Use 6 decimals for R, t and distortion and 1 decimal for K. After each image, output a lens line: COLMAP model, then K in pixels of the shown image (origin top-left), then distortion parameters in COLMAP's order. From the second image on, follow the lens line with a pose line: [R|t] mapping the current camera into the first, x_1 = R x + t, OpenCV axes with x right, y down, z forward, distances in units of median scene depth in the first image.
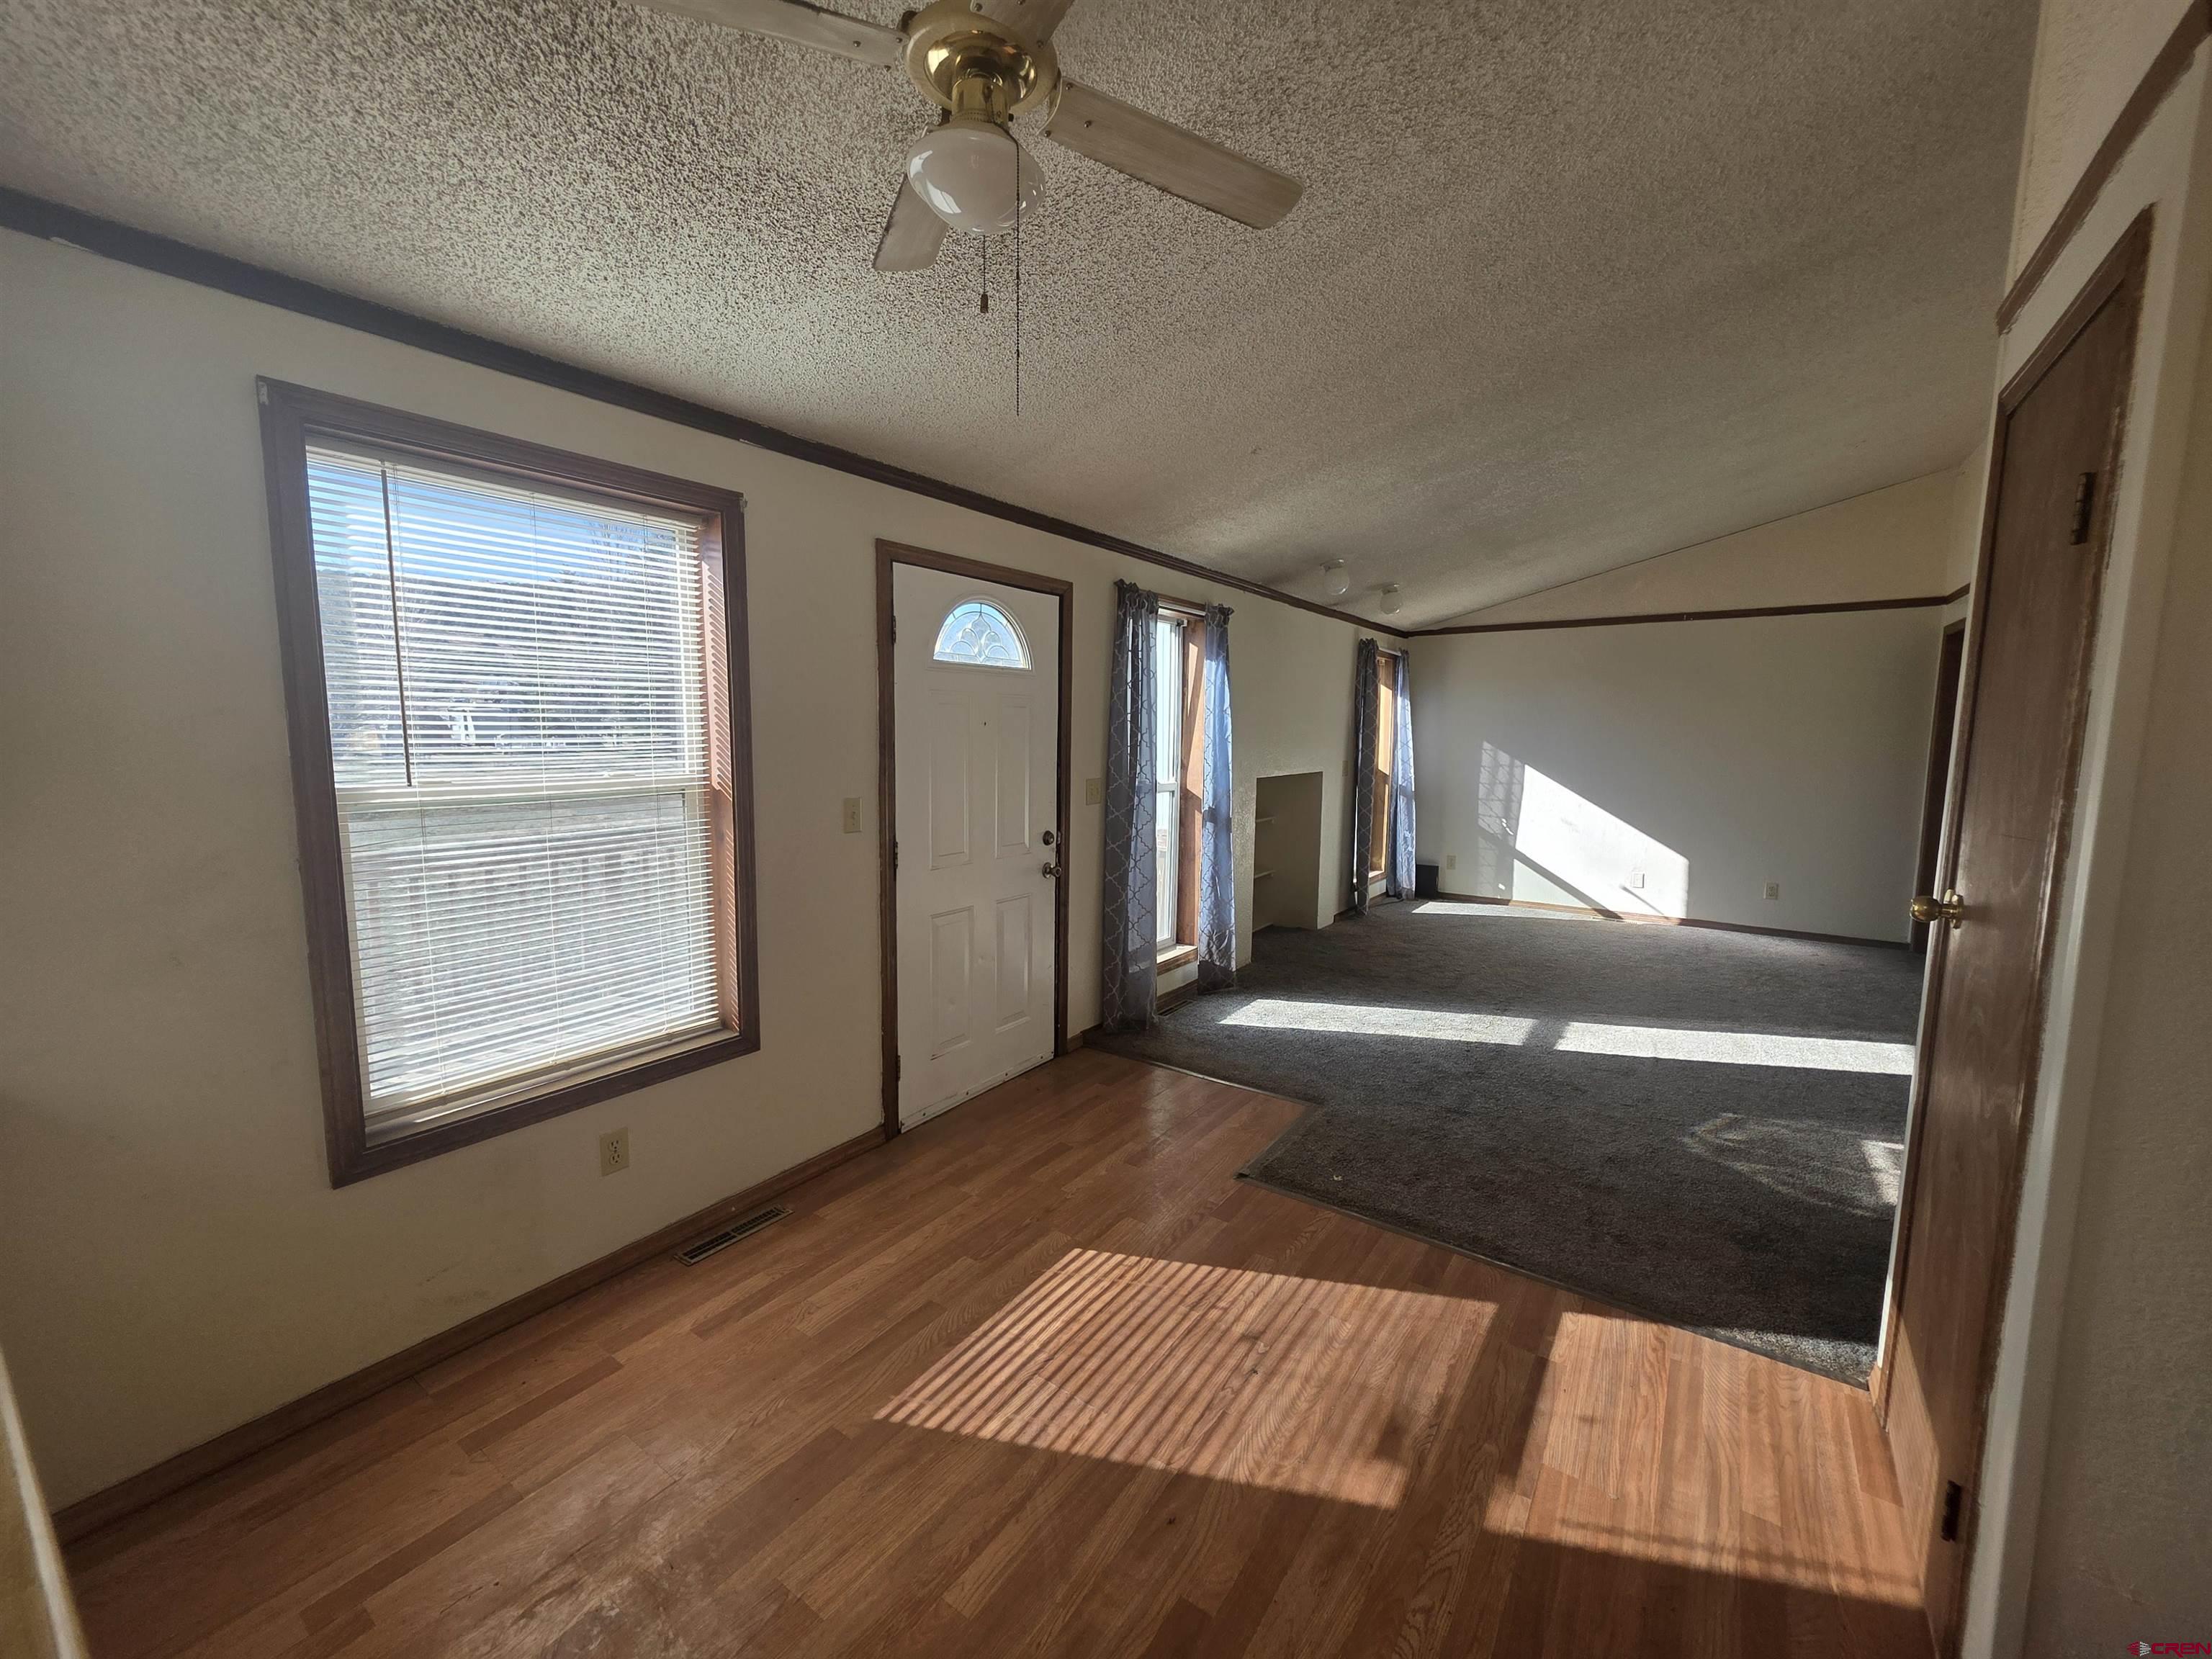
lens RADIAL K [[888.1, 0, 1102.0], [0, 888.1, 818.0], [0, 0, 1]] dist [0.000658, 0.000108]
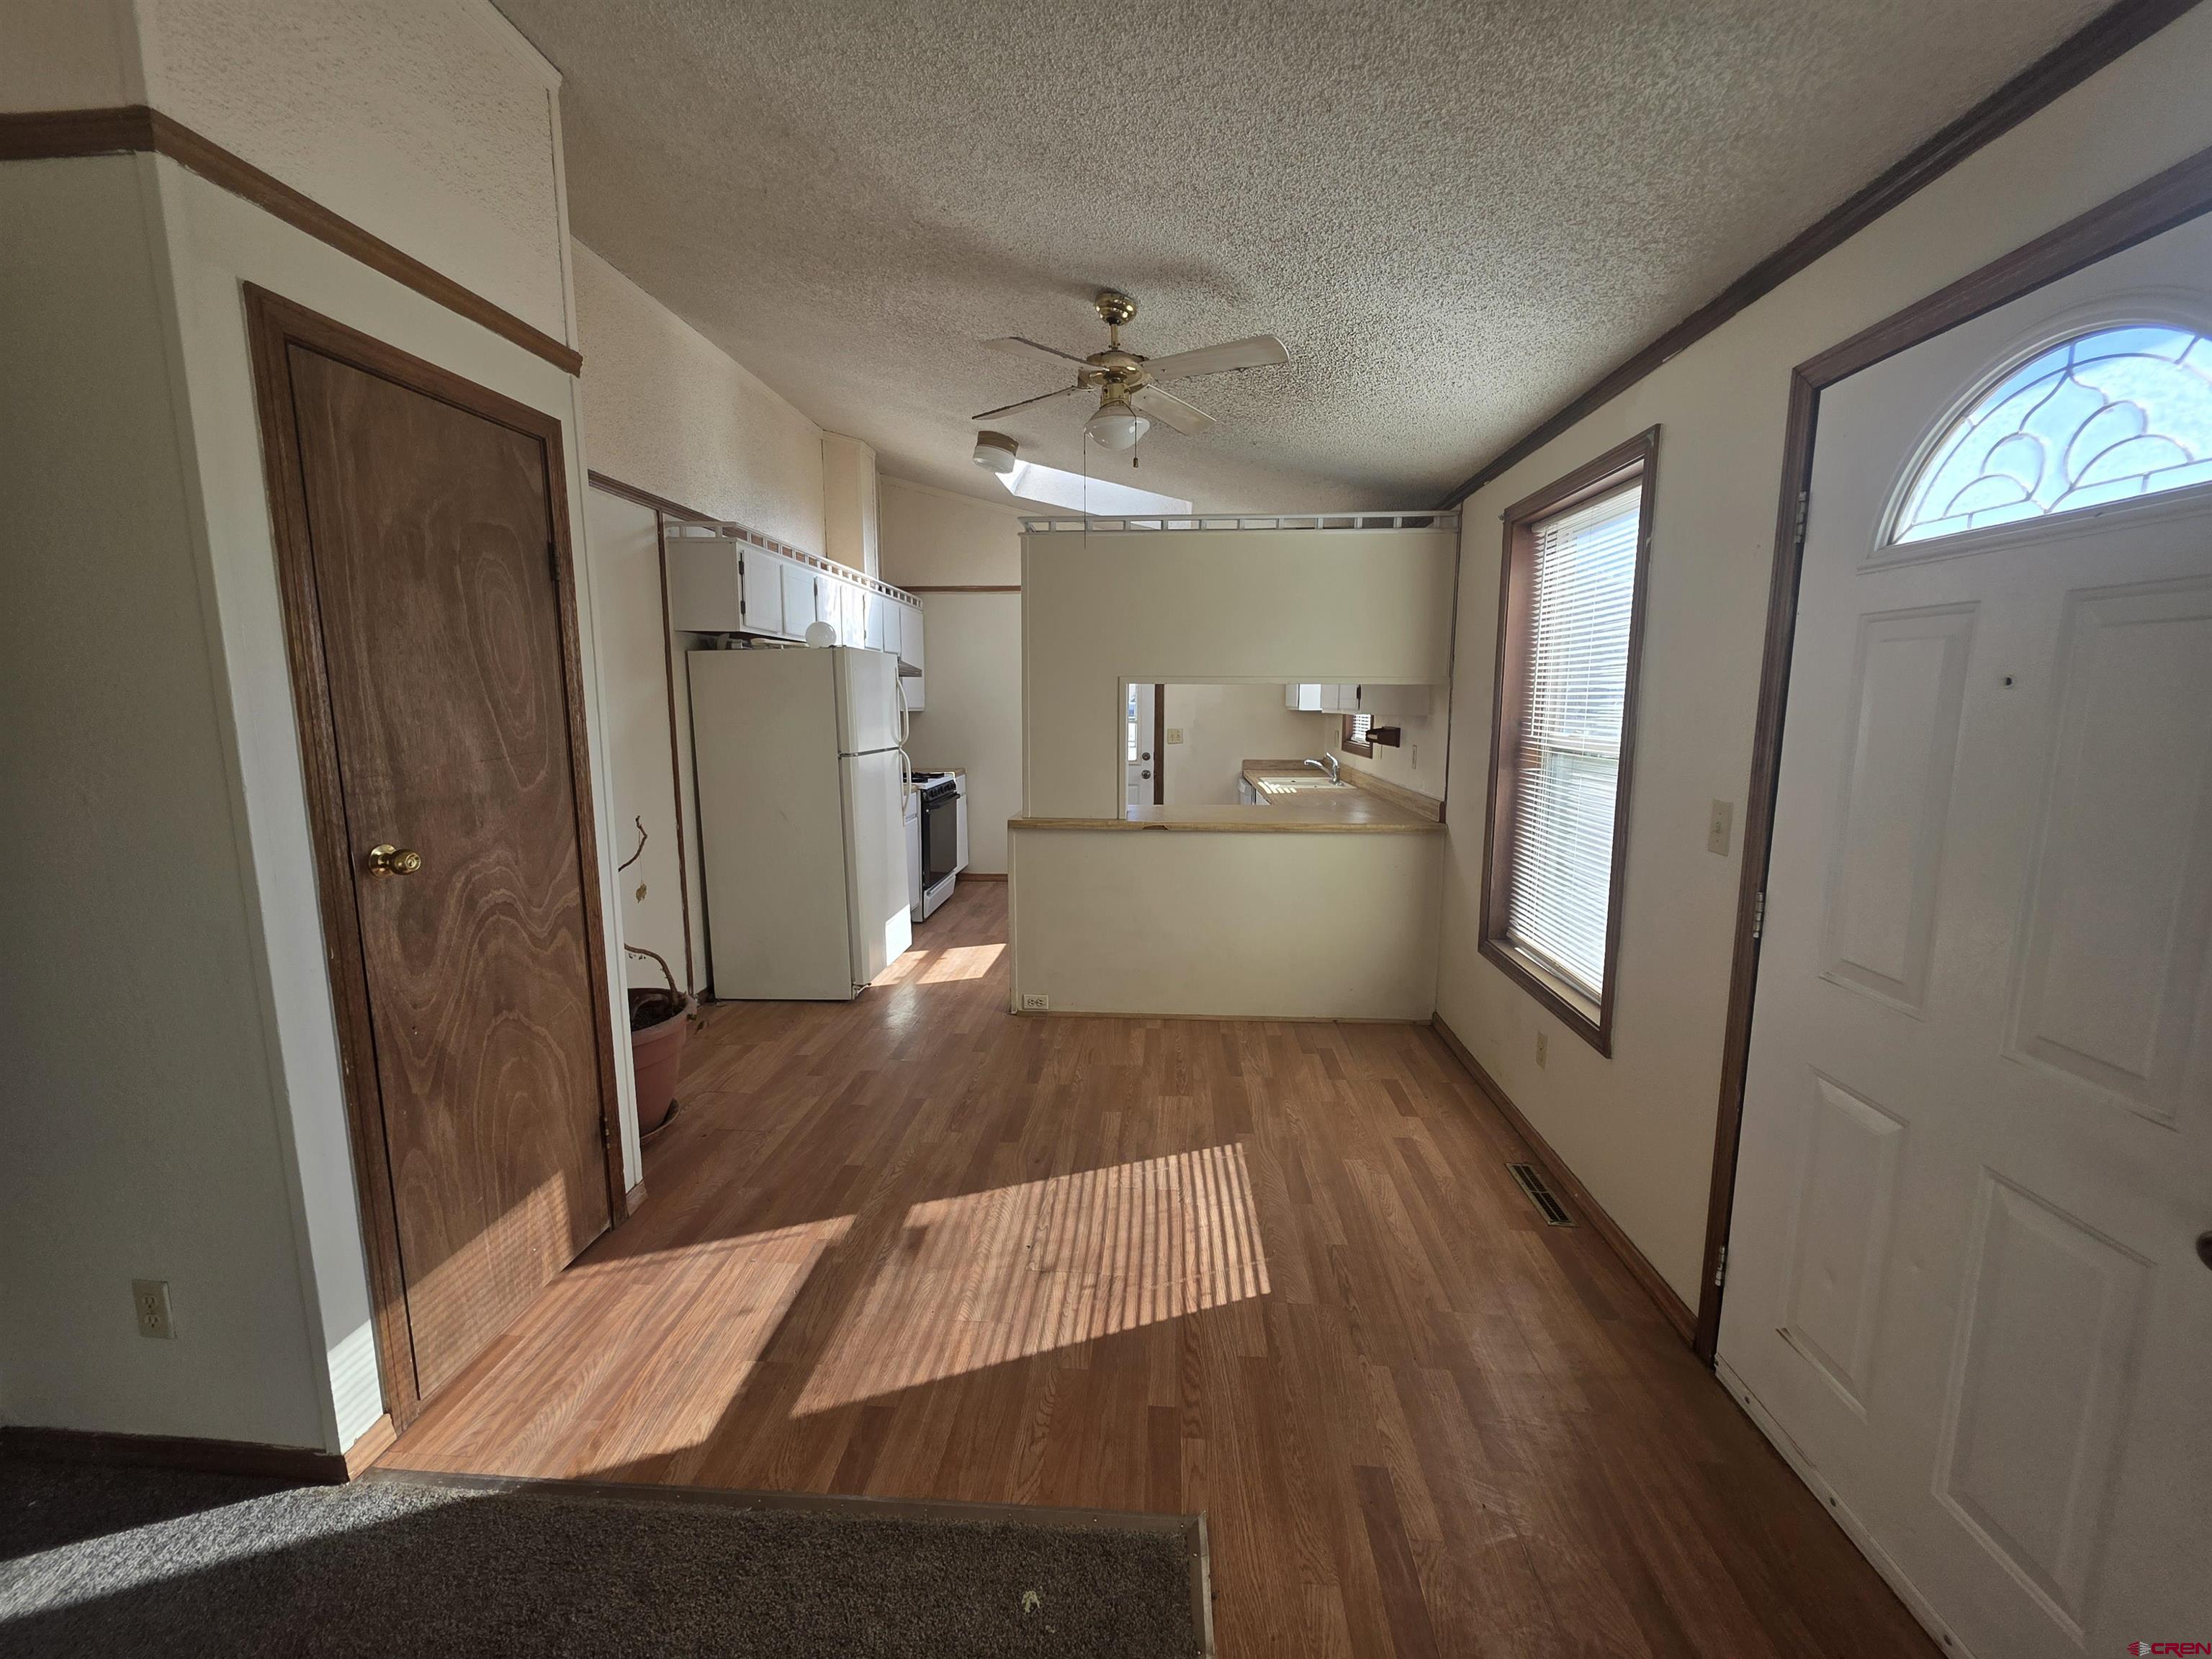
lens RADIAL K [[888.1, 0, 1105.9], [0, 888.1, 836.9], [0, 0, 1]] dist [0.000658, 0.000108]
pose [[-0.858417, 0.066921, -0.508568, 0.618391], [-0.065352, 0.969106, 0.237830, -0.172288], [0.508772, 0.237394, -0.827523, 1.814615]]
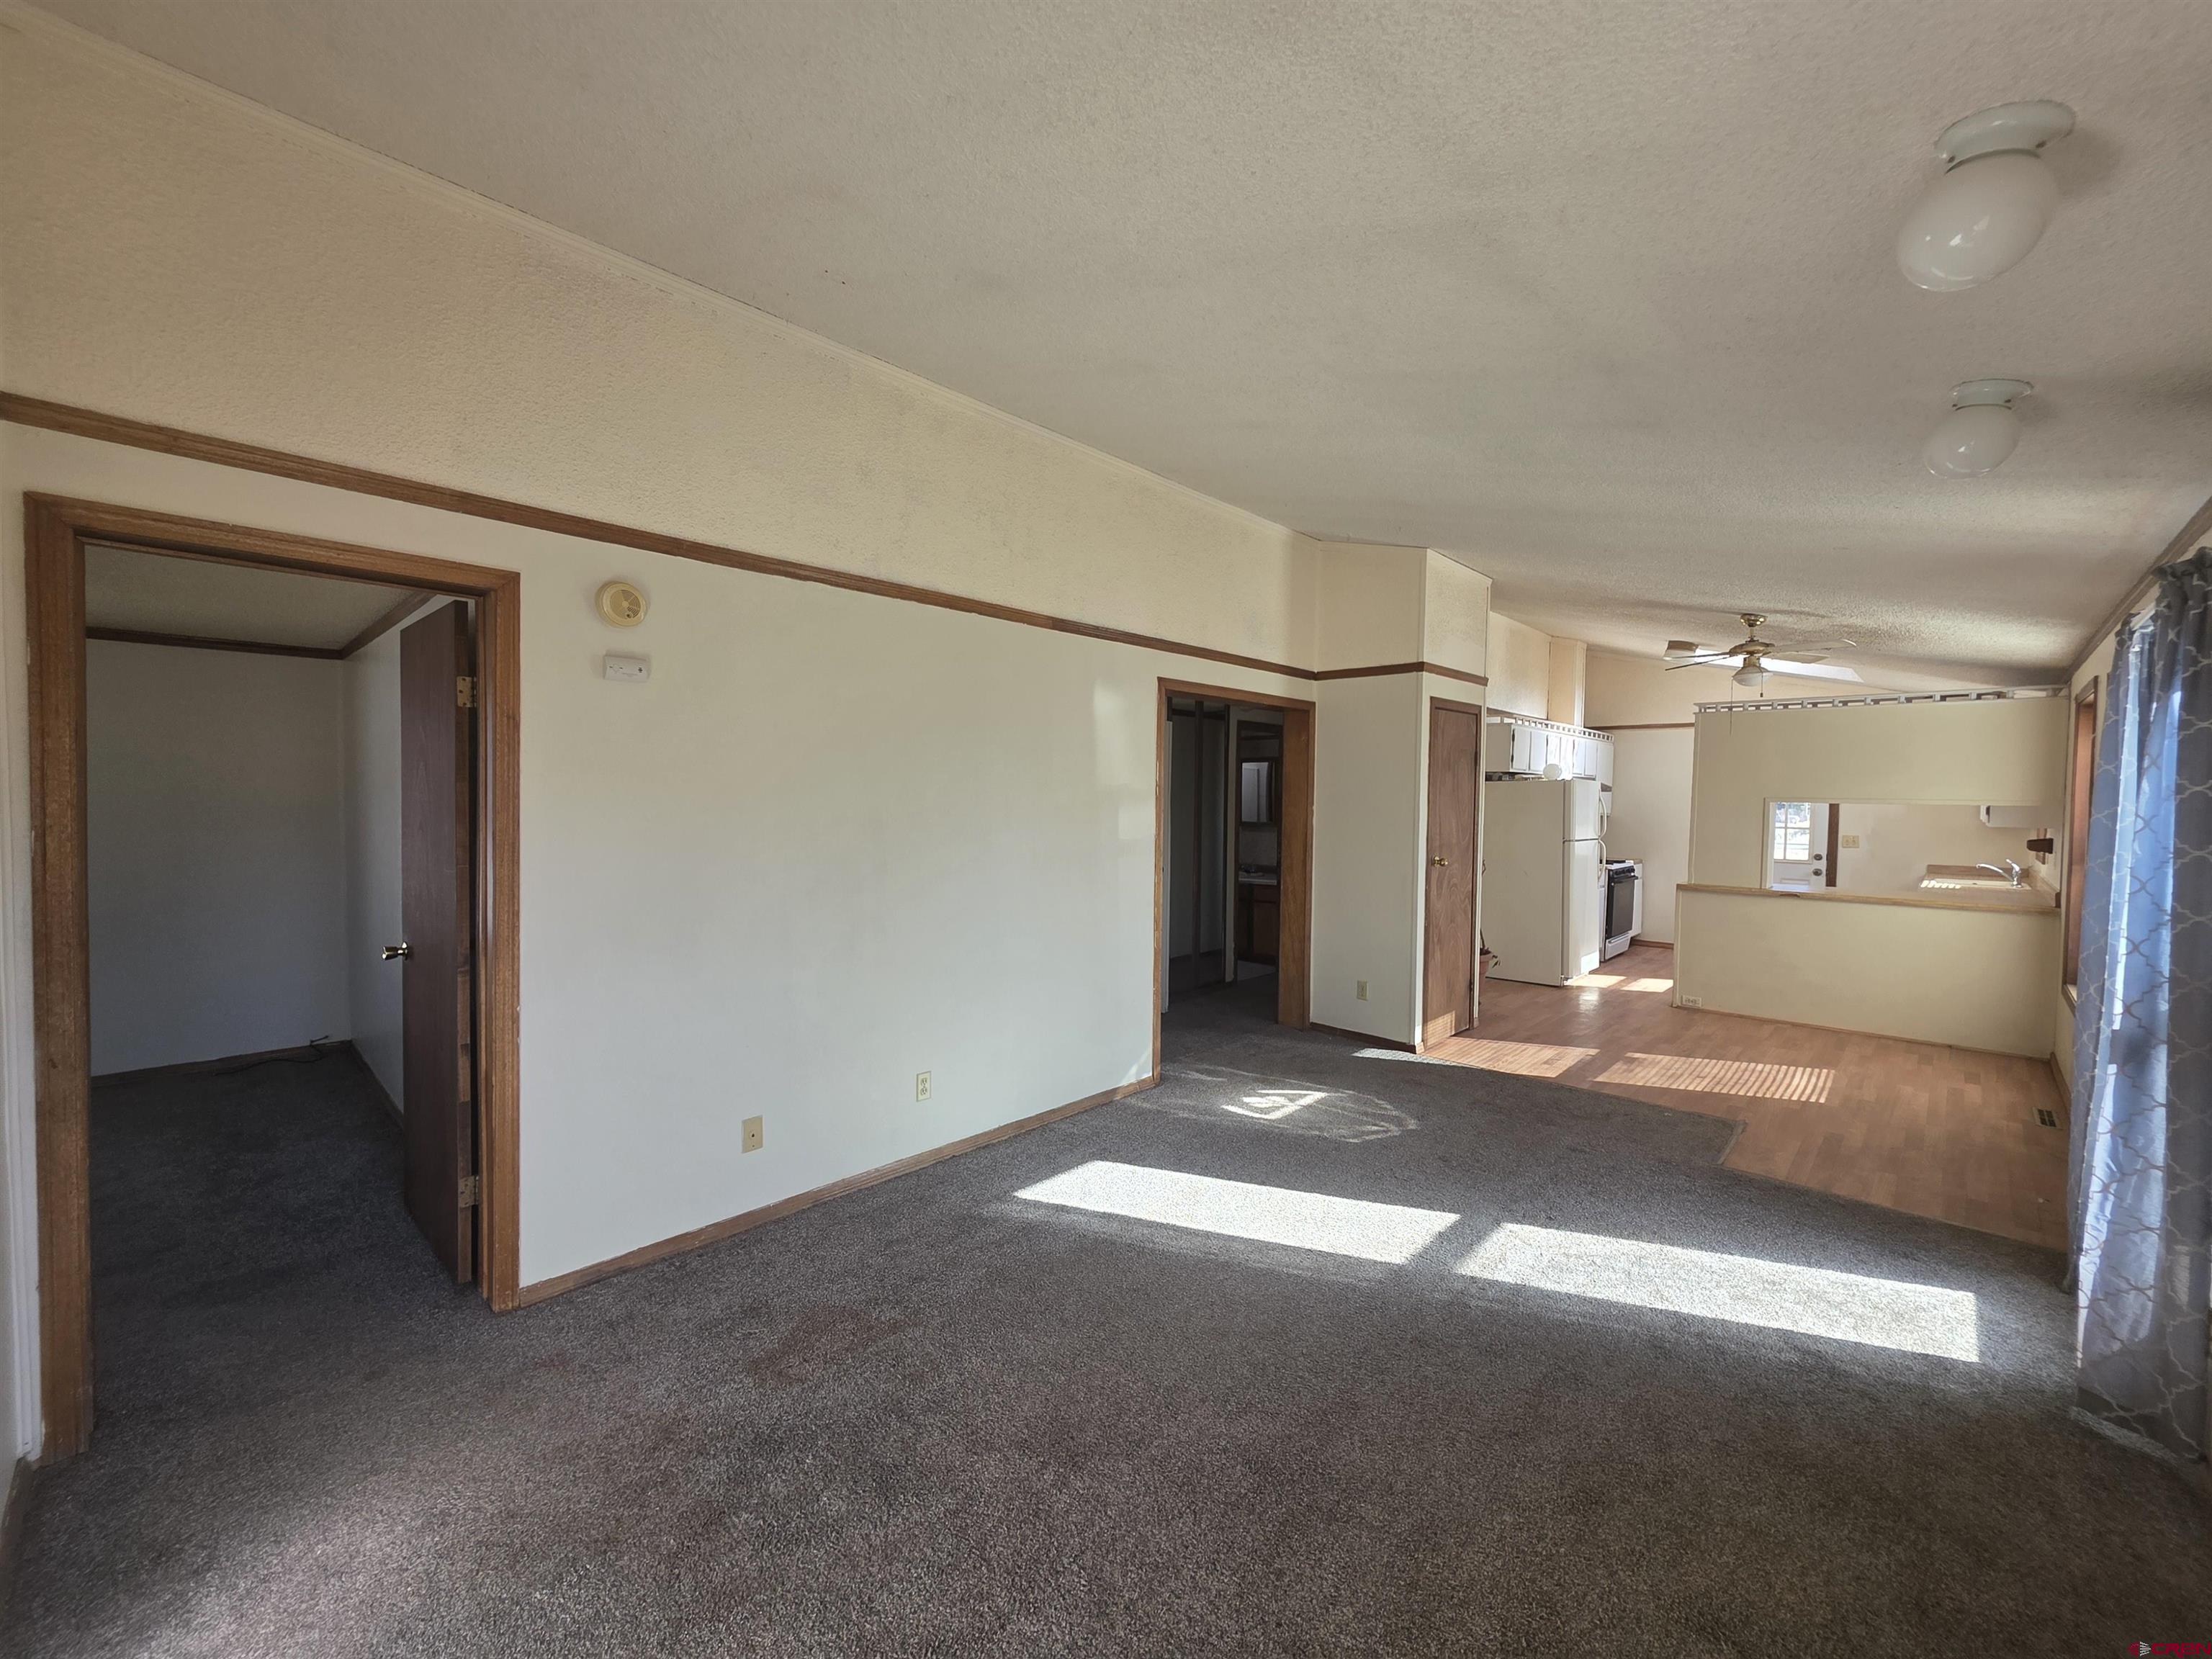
lens RADIAL K [[888.1, 0, 1095.7], [0, 888.1, 829.1], [0, 0, 1]] dist [0.000658, 0.000108]
pose [[-0.986881, -0.027496, 0.159093, 1.414306], [-0.004072, 0.989317, 0.145722, -0.395595], [-0.161400, 0.143162, -0.976450, 3.618508]]
